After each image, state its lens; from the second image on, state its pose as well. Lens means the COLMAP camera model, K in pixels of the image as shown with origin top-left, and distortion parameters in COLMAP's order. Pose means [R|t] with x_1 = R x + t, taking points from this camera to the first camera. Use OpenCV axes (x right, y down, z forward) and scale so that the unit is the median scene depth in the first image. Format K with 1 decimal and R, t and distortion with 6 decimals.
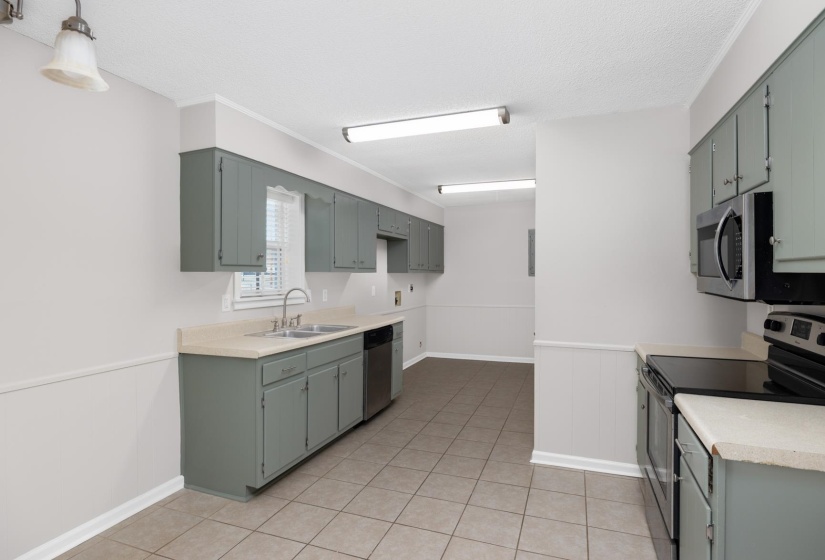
lens RADIAL K [[436.1, 0, 412.5], [0, 436.1, 280.0], [0, 0, 1]] dist [0.000227, -0.000187]
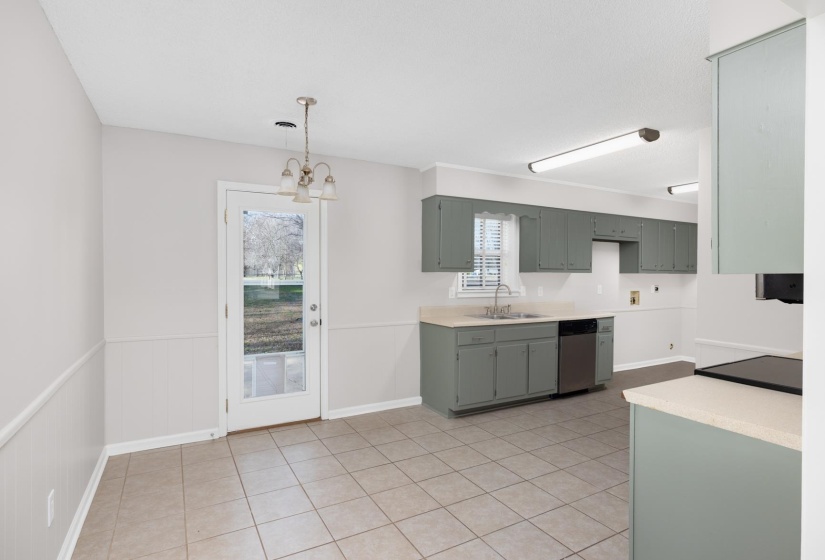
lens RADIAL K [[420.1, 0, 422.3], [0, 420.1, 279.4], [0, 0, 1]] dist [-0.000895, 0.000062]
pose [[0.777871, 0.010880, -0.628330, 0.377732], [-0.012179, 0.999923, 0.002237, 0.003717], [0.628306, 0.005912, 0.777944, -0.184511]]
